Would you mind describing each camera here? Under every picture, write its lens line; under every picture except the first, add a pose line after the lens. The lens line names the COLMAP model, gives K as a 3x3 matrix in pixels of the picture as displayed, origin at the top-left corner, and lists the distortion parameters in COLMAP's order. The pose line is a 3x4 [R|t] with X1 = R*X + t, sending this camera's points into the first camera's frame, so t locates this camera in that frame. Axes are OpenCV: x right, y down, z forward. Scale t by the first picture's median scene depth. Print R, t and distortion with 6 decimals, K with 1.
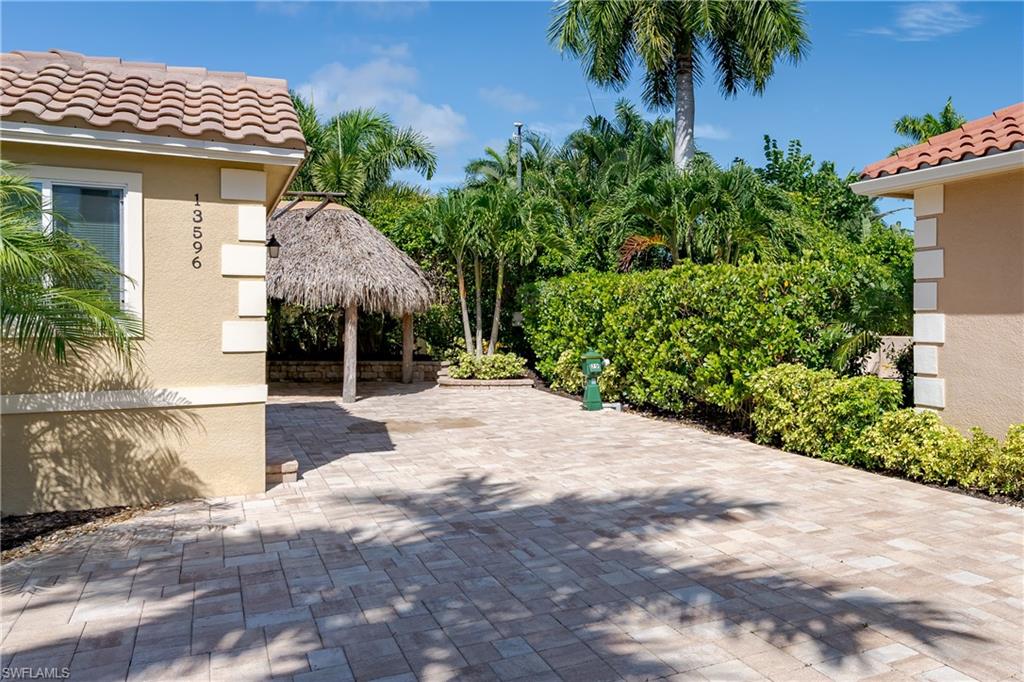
lens RADIAL K [[833.6, 0, 717.5], [0, 833.6, 320.9], [0, 0, 1]] dist [0.004077, -0.005057]
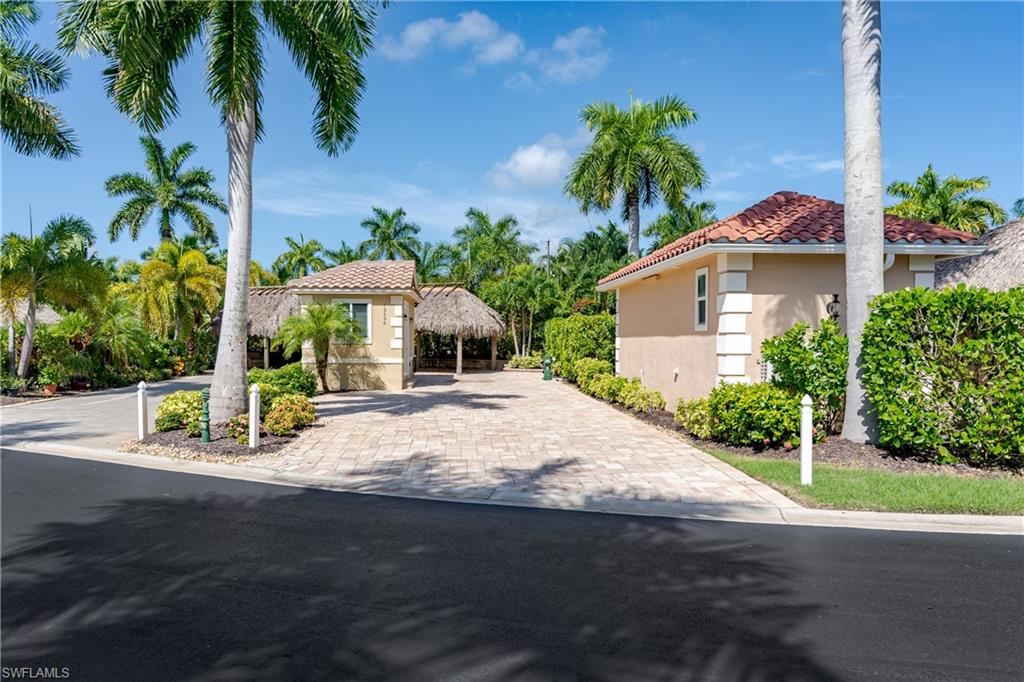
lens RADIAL K [[693.4, 0, 484.3], [0, 693.4, 361.3], [0, 0, 1]] dist [0.004183, 0.001220]
pose [[0.869430, 0.017775, -0.493737, 0.516459], [-0.004471, 0.999595, 0.028114, 0.003541], [0.494036, -0.022235, 0.869157, -0.581836]]
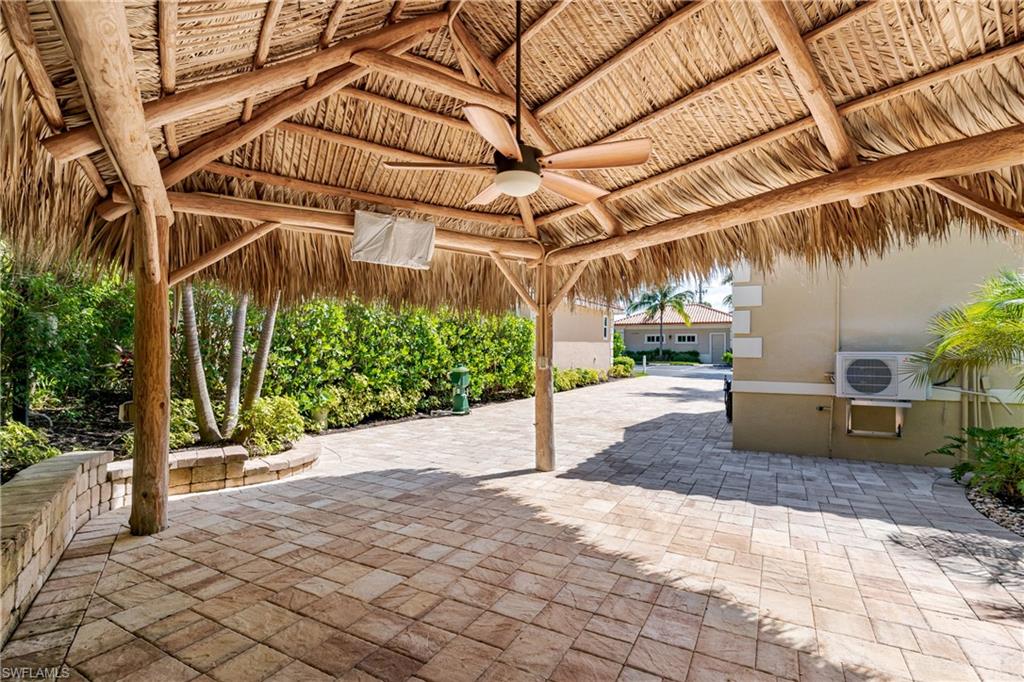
lens RADIAL K [[488.1, 0, 512.0], [0, 488.1, 341.0], [0, 0, 1]] dist [0.002227, 0.000935]
pose [[-0.506319, 0.010324, 0.862285, -0.658416], [0.001724, 0.999938, -0.010959, 0.007591], [-0.862345, -0.004062, -0.506306, 1.075628]]
